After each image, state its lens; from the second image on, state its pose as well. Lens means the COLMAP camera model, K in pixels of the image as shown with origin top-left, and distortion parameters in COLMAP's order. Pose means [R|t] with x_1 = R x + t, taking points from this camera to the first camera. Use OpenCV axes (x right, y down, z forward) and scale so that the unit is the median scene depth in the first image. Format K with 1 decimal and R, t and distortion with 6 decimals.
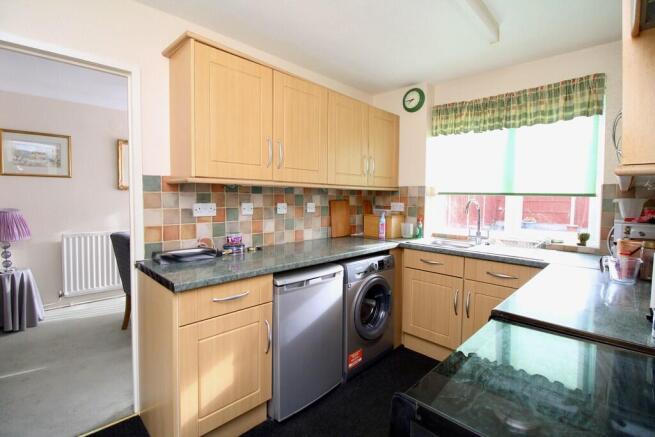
lens RADIAL K [[307.6, 0, 328.5], [0, 307.6, 203.9], [0, 0, 1]] dist [0.000089, -0.000182]
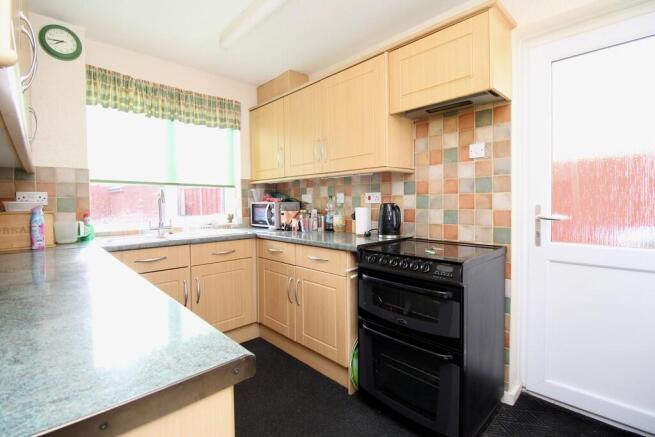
lens RADIAL K [[307.6, 0, 328.5], [0, 307.6, 203.9], [0, 0, 1]] dist [0.000089, -0.000182]
pose [[0.032924, -0.016816, 0.999316, -0.485610], [0.033795, 0.999305, 0.015703, 0.039741], [-0.998886, 0.033255, 0.033470, 0.482685]]
